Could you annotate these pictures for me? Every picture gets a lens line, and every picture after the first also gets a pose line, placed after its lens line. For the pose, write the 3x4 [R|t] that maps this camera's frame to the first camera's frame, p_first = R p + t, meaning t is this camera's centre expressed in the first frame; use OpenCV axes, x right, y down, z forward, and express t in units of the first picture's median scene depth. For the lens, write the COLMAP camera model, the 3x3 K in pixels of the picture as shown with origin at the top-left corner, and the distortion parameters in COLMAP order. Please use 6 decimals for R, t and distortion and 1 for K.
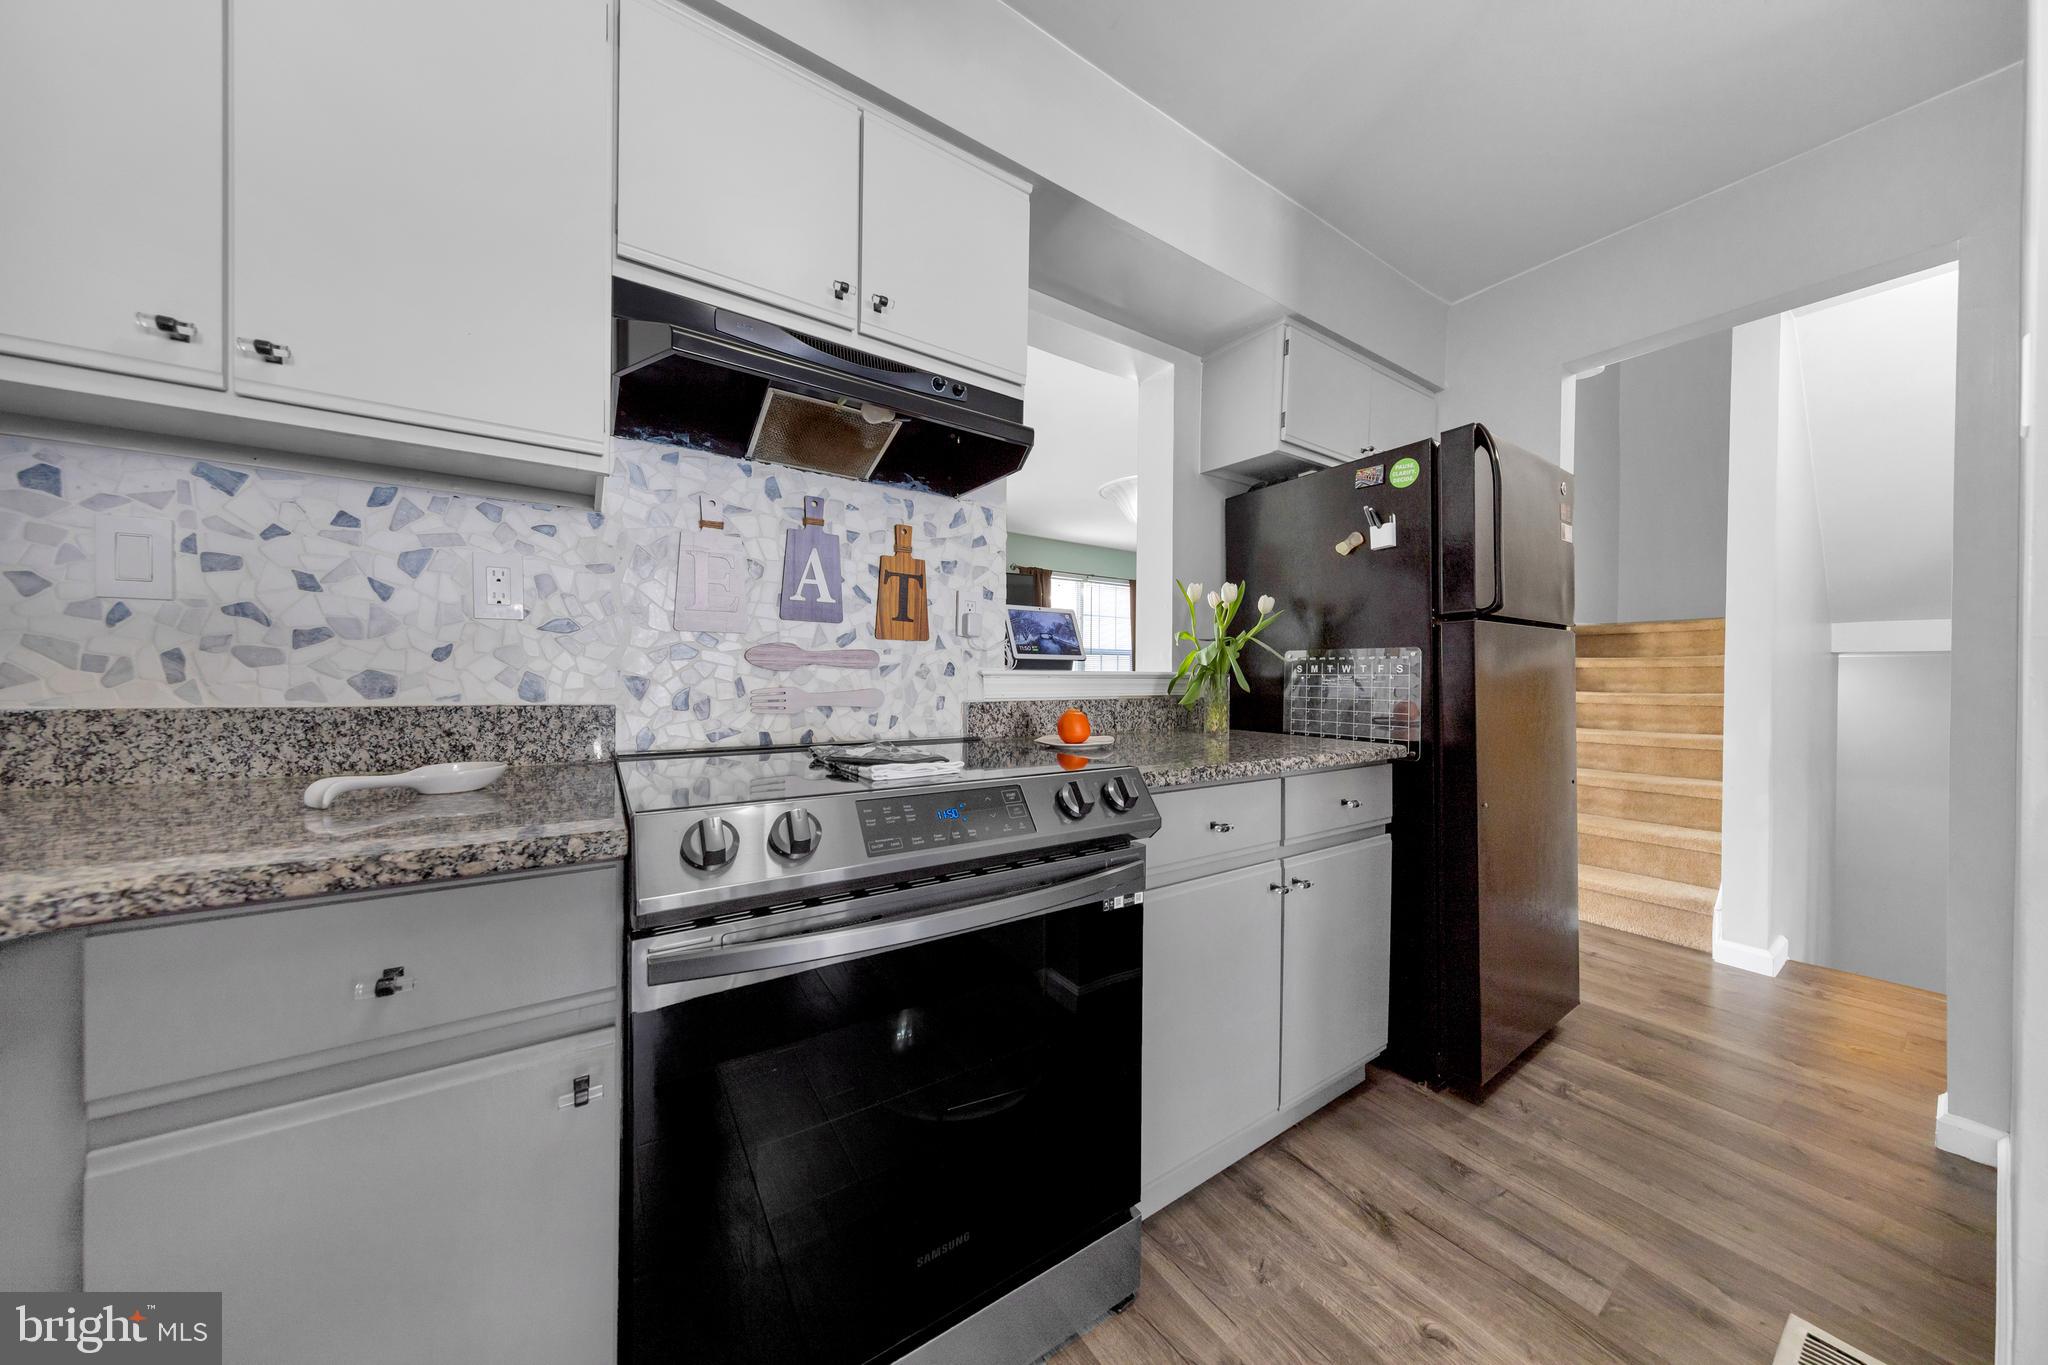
lens RADIAL K [[654.1, 0, 1024.0], [0, 654.1, 682.5], [0, 0, 1]] dist [-0.000303, -0.000048]
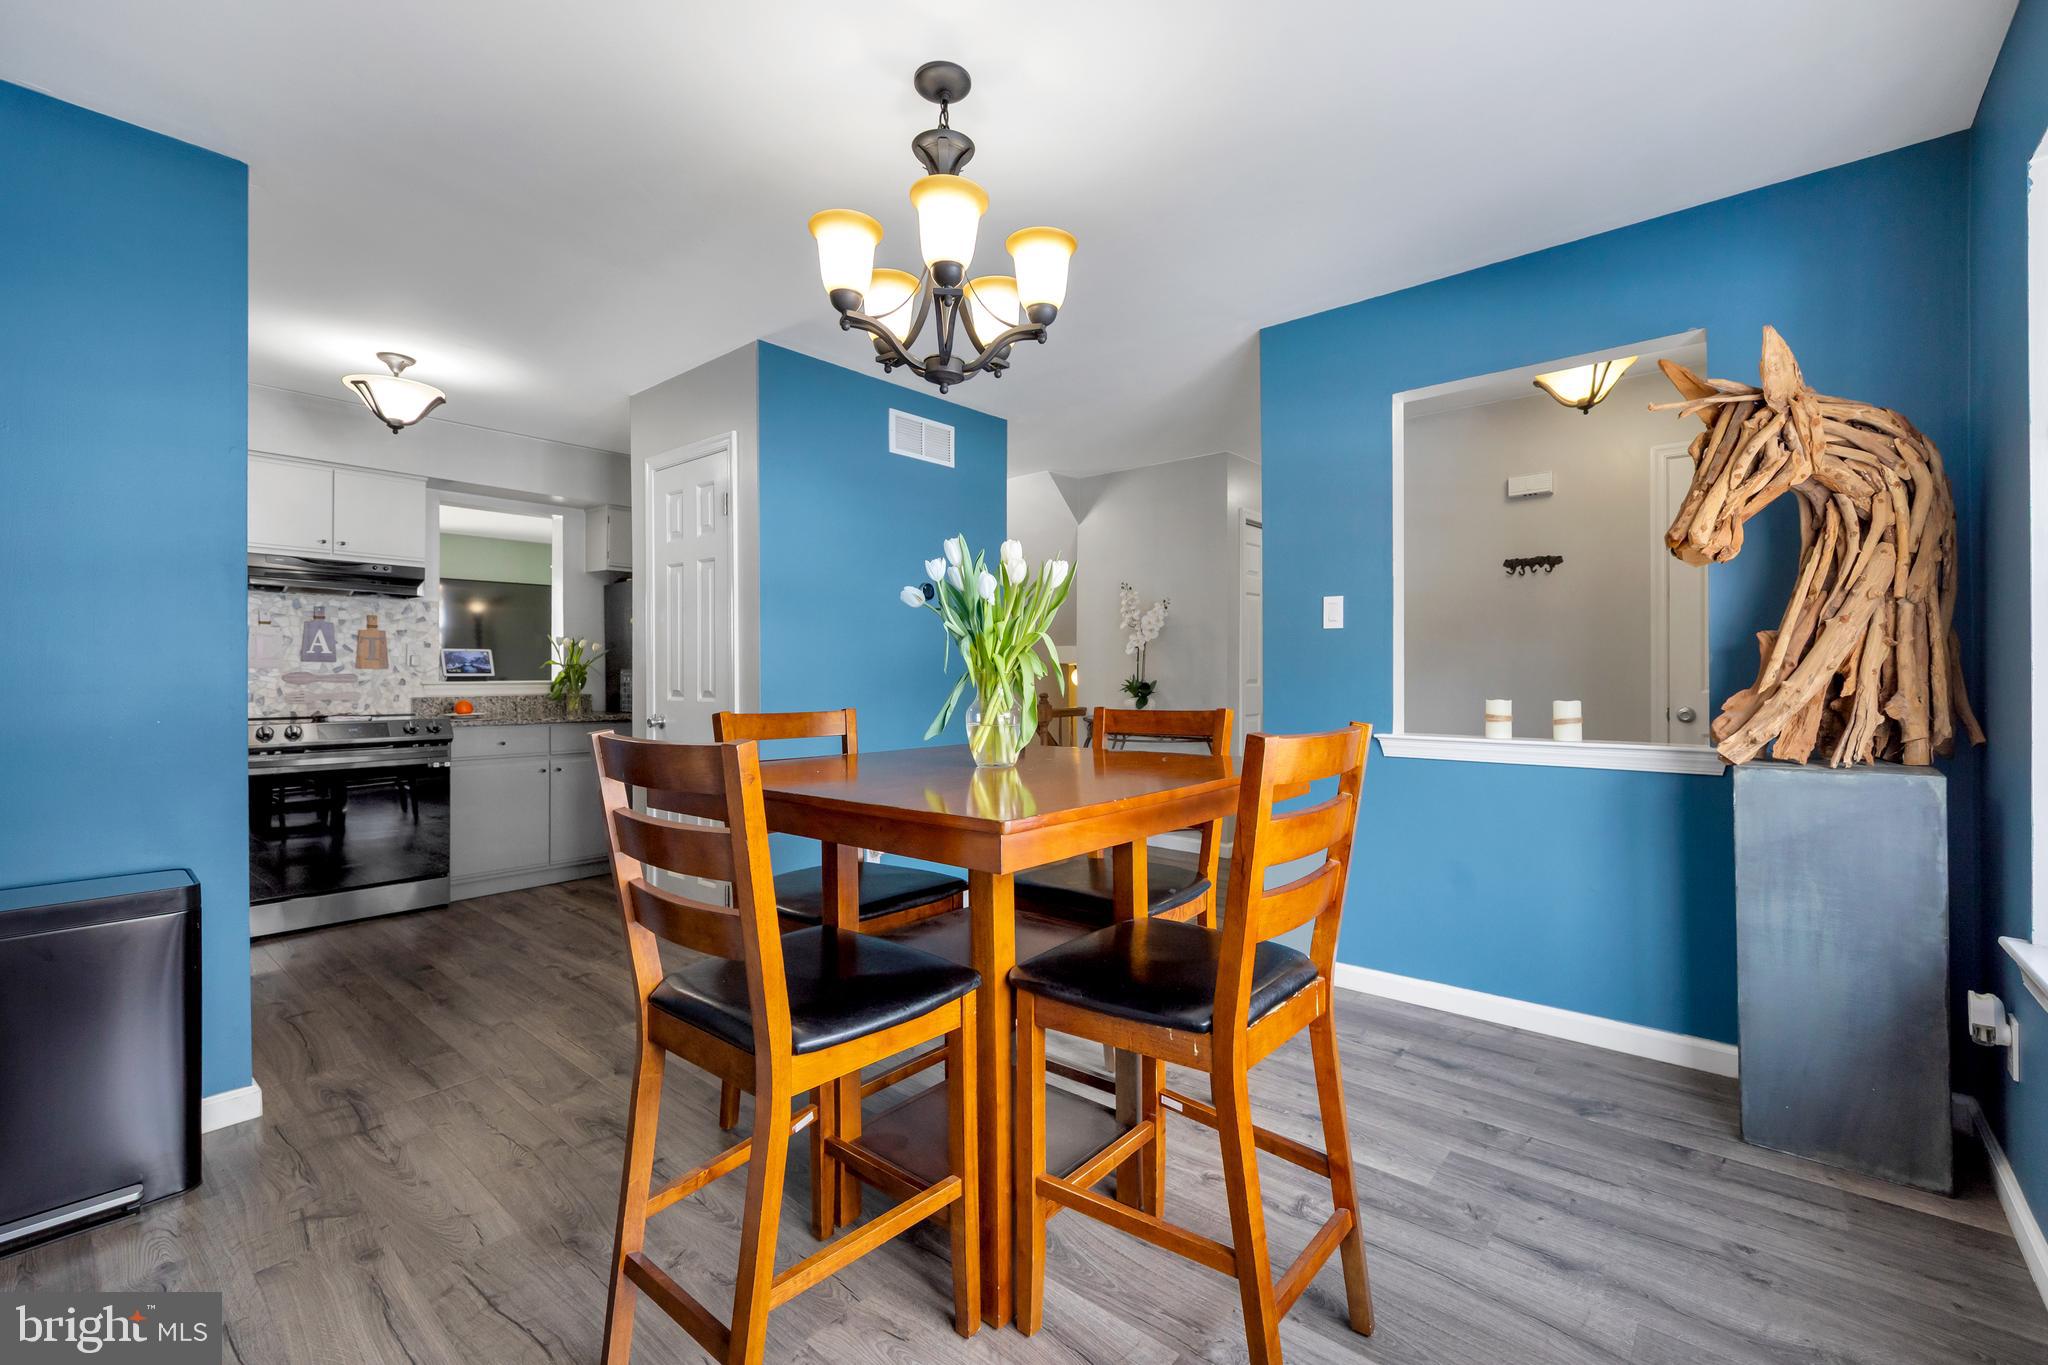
lens RADIAL K [[871.6, 0, 1028.7], [0, 871.6, 676.1], [0, 0, 1]] dist [0.001391, 0.000064]
pose [[0.961987, -0.008358, 0.272967, 1.158870], [0.010041, 0.999938, -0.004768, -0.006507], [-0.272911, 0.007327, 0.962011, -2.452412]]
